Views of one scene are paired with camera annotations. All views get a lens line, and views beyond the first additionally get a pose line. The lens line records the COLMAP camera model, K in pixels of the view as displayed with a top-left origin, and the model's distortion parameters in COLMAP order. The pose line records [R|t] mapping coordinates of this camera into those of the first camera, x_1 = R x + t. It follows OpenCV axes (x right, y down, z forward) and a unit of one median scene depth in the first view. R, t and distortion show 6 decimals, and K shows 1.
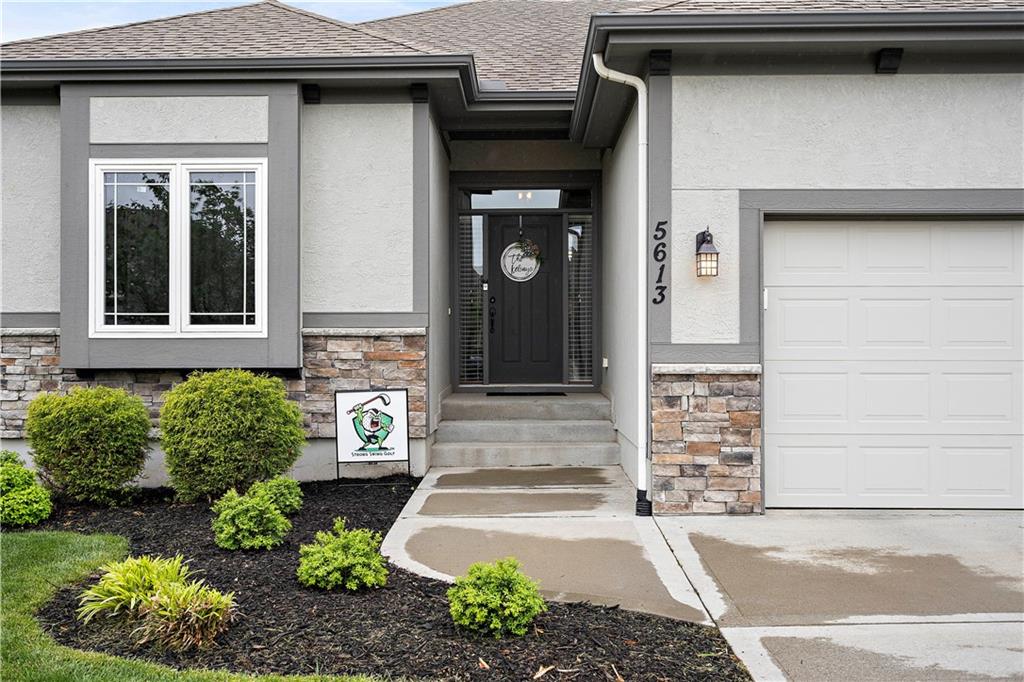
lens RADIAL K [[1006.0, 0, 513.6], [0, 1006.0, 337.5], [0, 0, 1]] dist [0.007760, 0.000000]
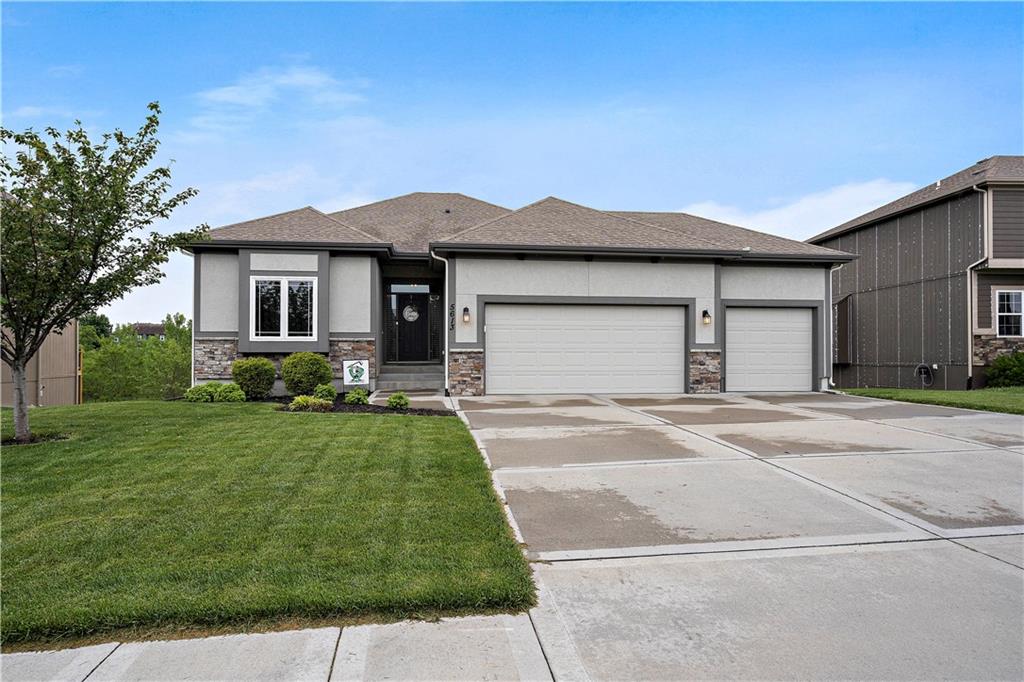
lens RADIAL K [[603.9, 0, 507.6], [0, 603.9, 349.8], [0, 0, 1]] dist [0.001731, 0.000278]
pose [[0.988602, 0.002791, 0.150525, 0.025353], [-0.002414, 0.999993, -0.002689, 0.027768], [-0.150532, 0.002295, 0.988602, -0.747737]]
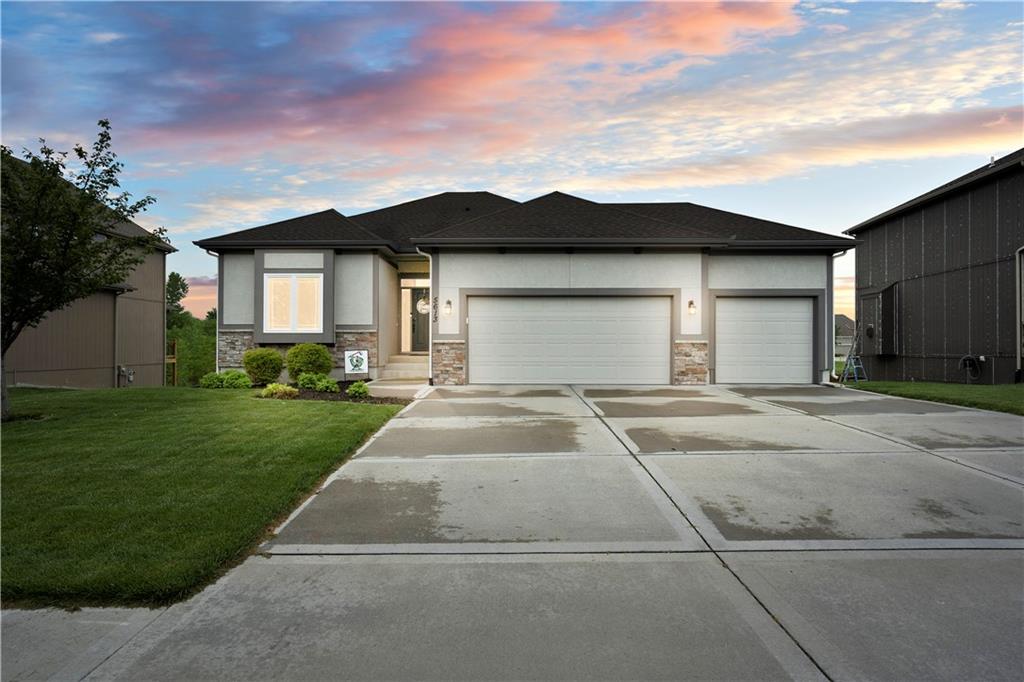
lens RADIAL K [[574.3, 0, 509.0], [0, 574.3, 333.9], [0, 0, 1]] dist [0.000812, 0.003229]
pose [[0.999953, 0.002513, 0.009385, 0.302221], [-0.002388, 0.999908, -0.013364, 0.025360], [-0.009418, 0.013341, 0.999867, -0.737405]]
